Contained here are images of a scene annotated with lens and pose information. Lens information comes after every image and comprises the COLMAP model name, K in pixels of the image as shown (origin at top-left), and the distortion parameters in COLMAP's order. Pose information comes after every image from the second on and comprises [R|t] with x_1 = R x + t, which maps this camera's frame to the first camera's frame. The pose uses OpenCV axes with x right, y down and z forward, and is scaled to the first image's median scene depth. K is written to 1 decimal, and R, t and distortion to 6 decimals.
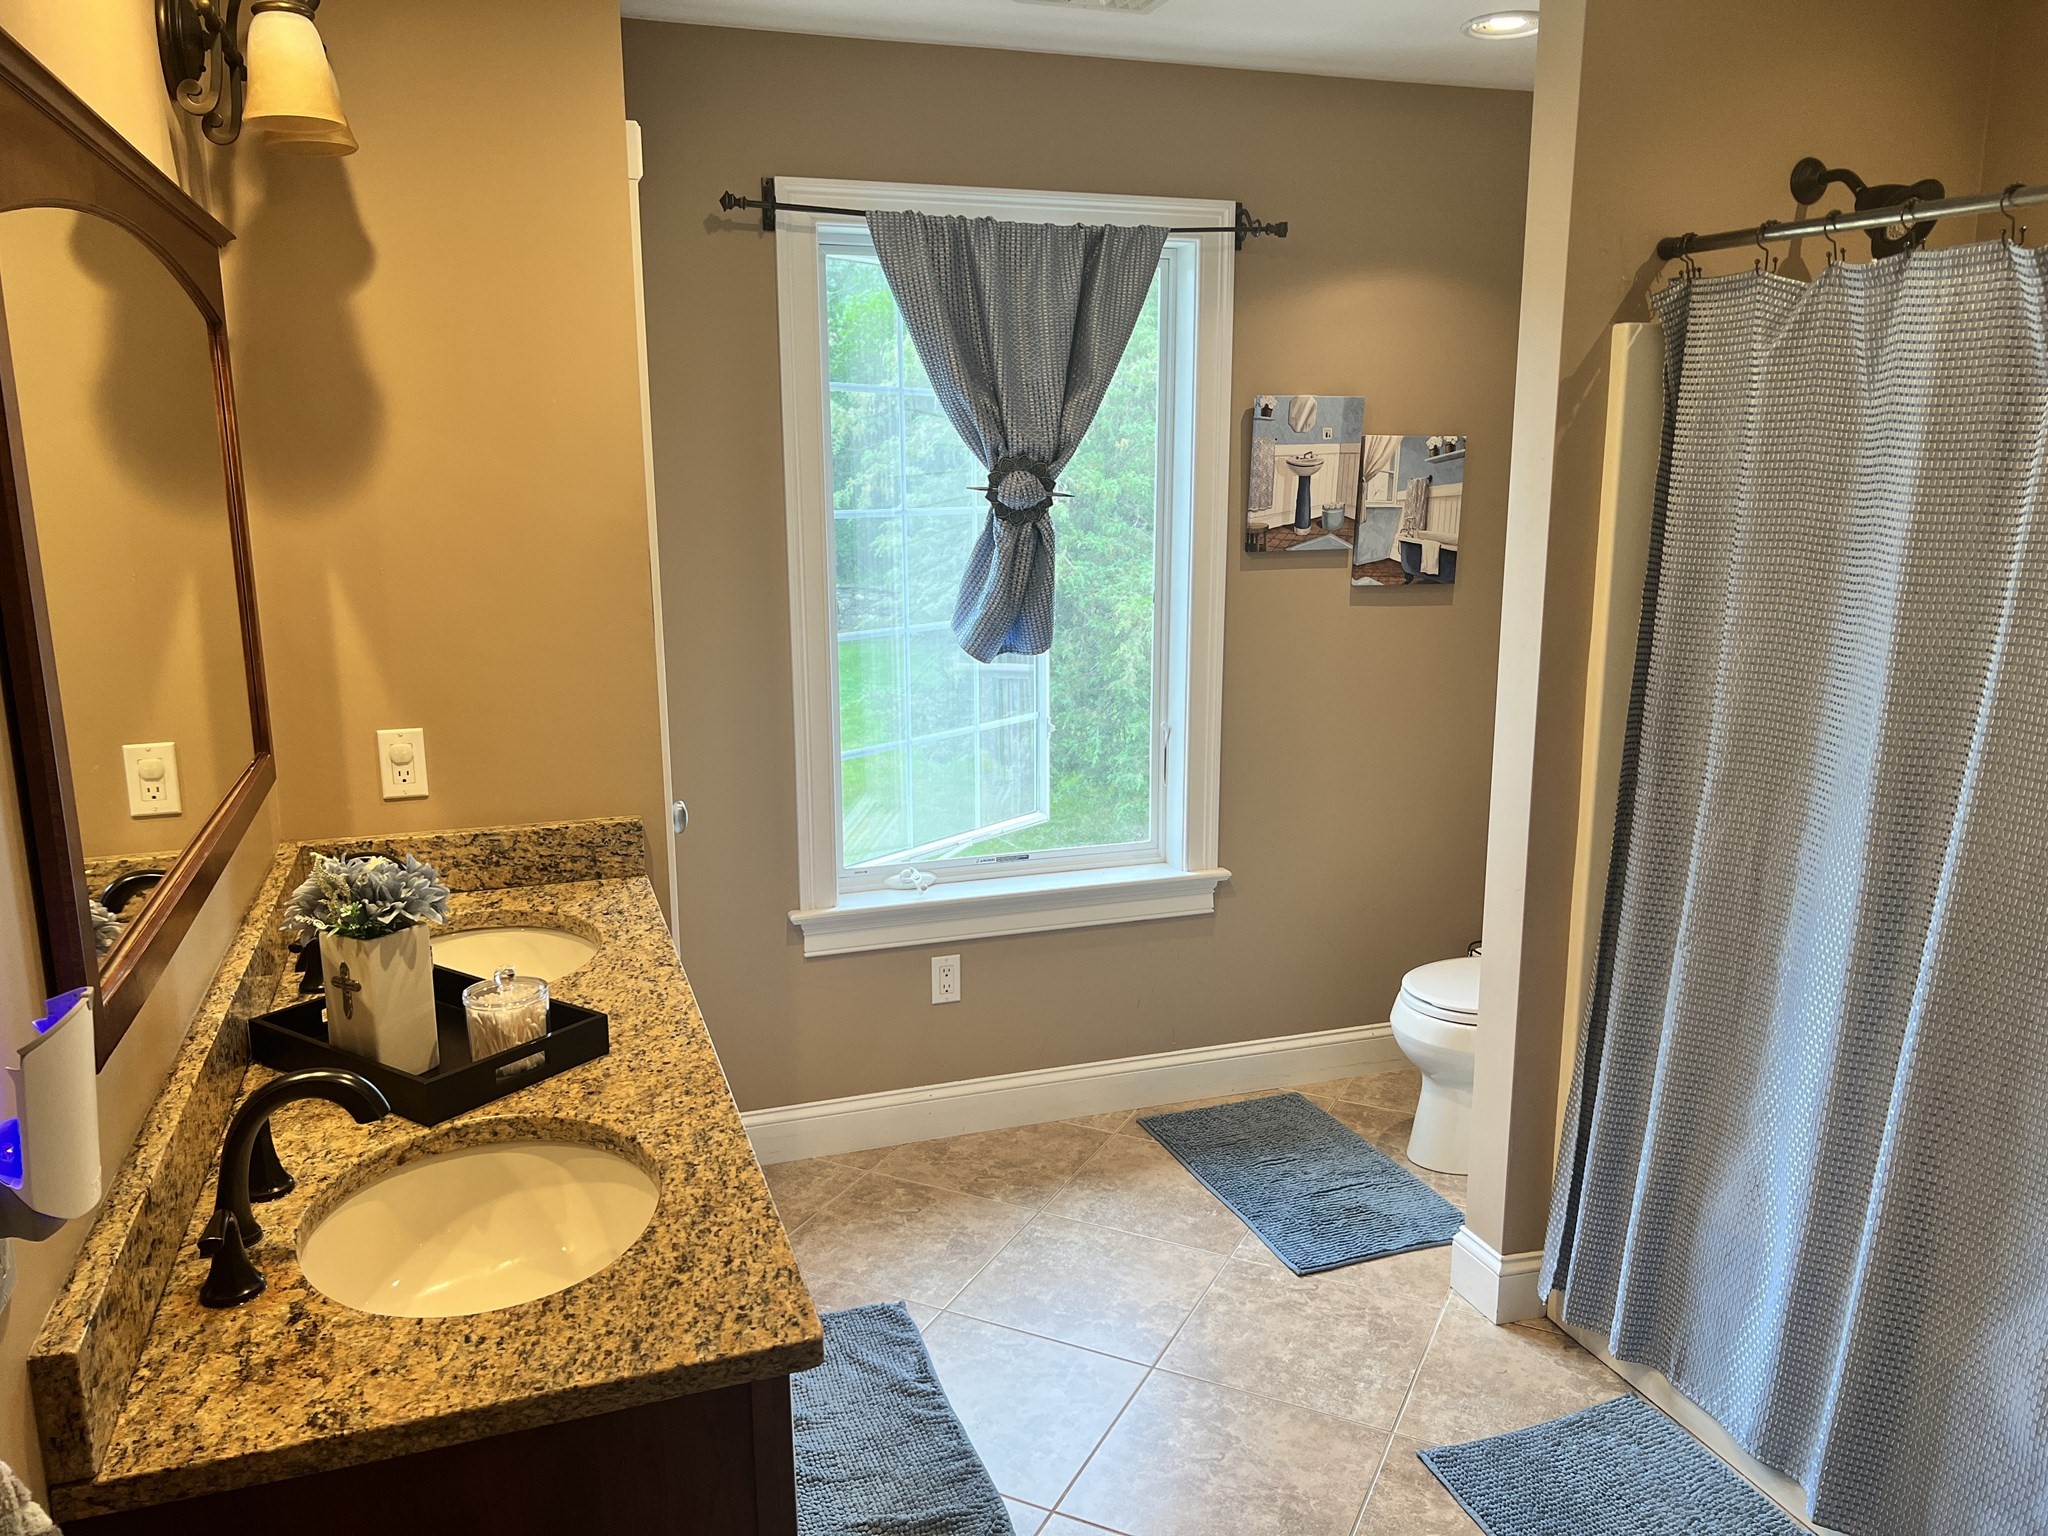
lens RADIAL K [[1547.8, 0, 1025.7], [0, 1547.8, 770.5], [0, 0, 1]] dist [0.002039, -0.003689]
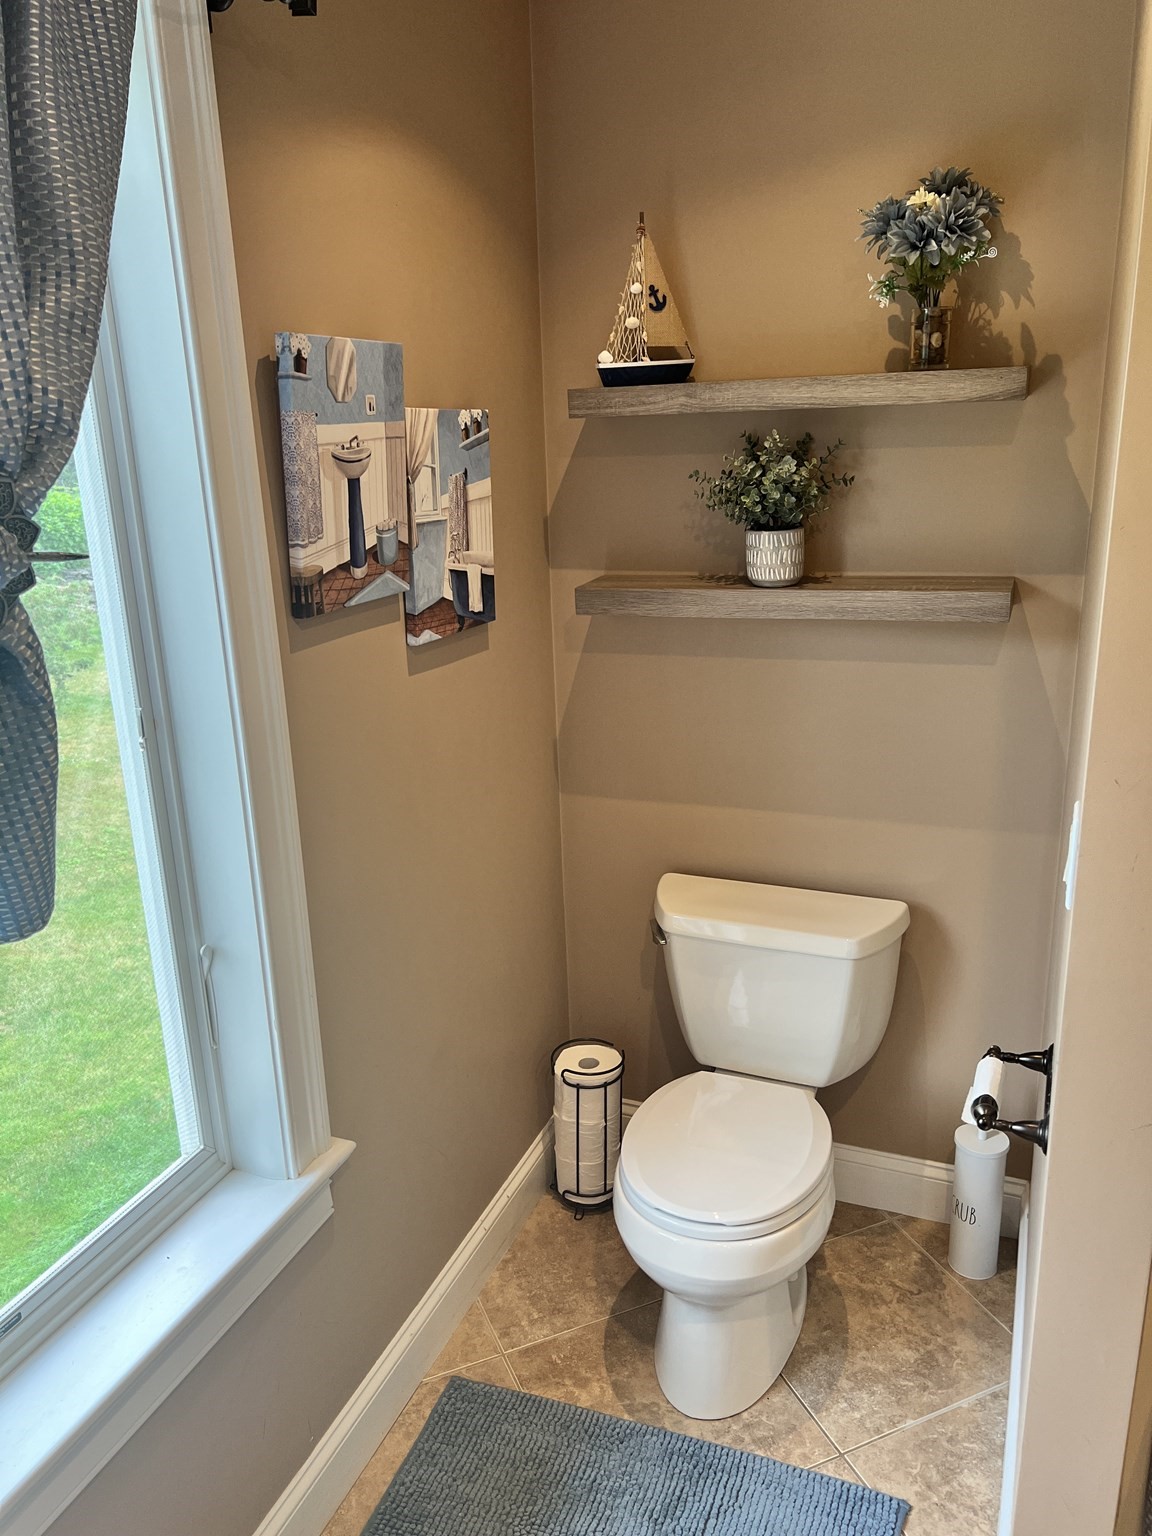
lens RADIAL K [[1160.8, 0, 557.1], [0, 1160.8, 792.3], [0, 0, 1]] dist [0.002039, -0.003689]
pose [[0.665749, -0.233404, 0.708732, -0.109103], [0.158973, 0.972379, 0.170898, -0.134956], [-0.729045, -0.001106, 0.684465, 0.629510]]
